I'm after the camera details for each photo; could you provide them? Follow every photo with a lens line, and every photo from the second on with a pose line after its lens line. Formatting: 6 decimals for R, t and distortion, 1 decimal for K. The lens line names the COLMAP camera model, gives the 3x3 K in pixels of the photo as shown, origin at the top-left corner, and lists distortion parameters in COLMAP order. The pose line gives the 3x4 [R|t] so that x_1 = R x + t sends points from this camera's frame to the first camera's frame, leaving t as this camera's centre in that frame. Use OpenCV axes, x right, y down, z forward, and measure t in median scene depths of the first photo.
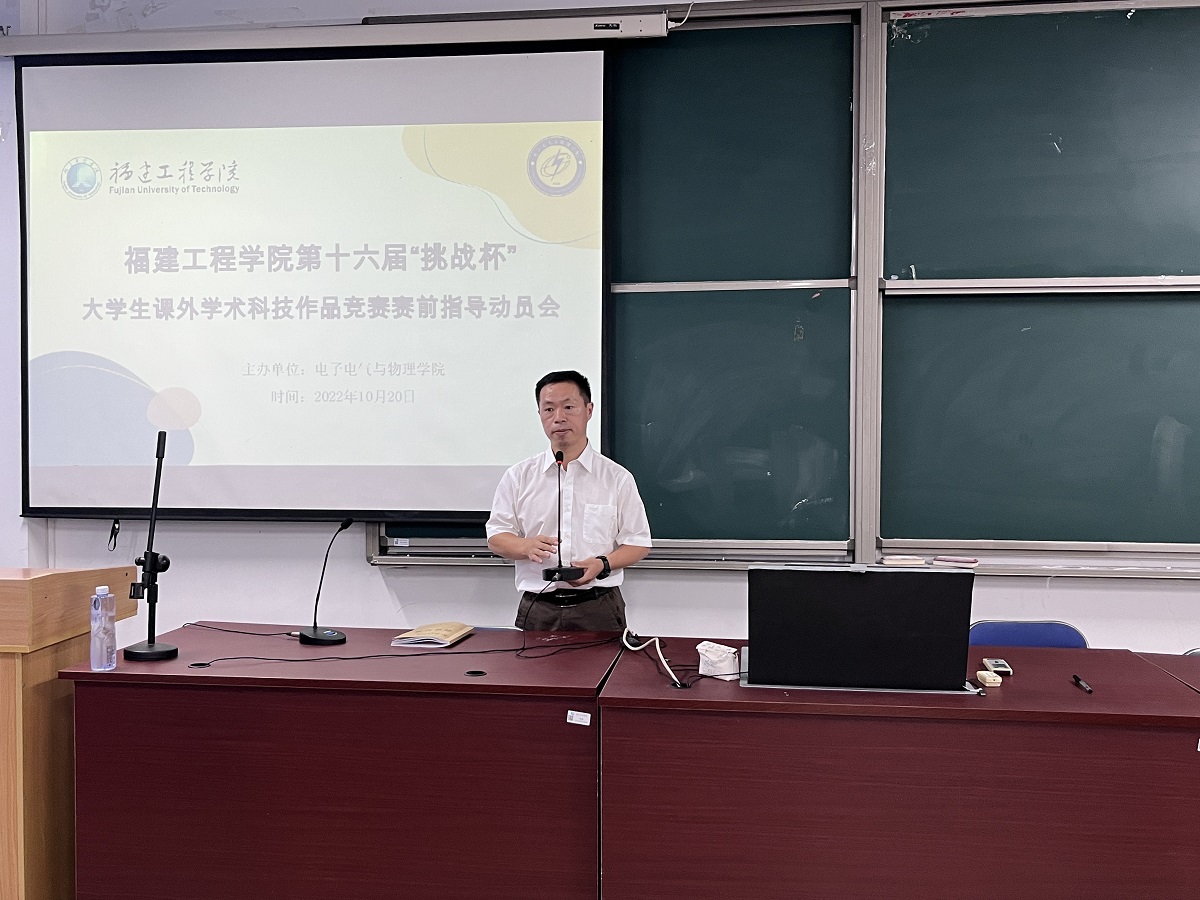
lens RADIAL K [[1145.2, 0, 597.4], [0, 1145.2, 452.2], [0, 0, 1]] dist [0.045624, 0.000000]
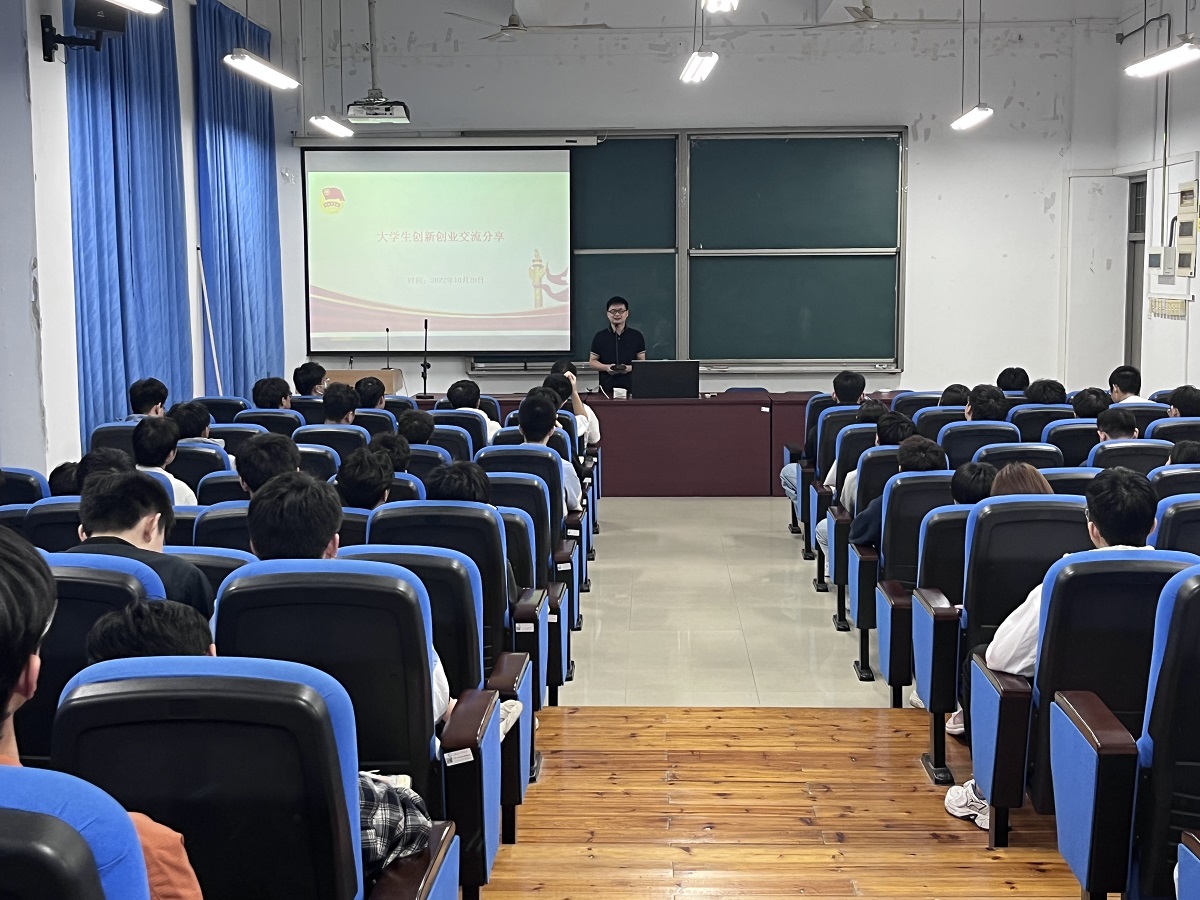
lens RADIAL K [[1670.3, 0, 603.3], [0, 1670.3, 441.8], [0, 0, 1]] dist [0.071420, 0.000000]
pose [[0.995147, -0.018690, 0.096605, -0.263505], [0.011260, 0.996976, 0.076893, -0.021719], [-0.097750, -0.075432, 0.992348, -2.397555]]
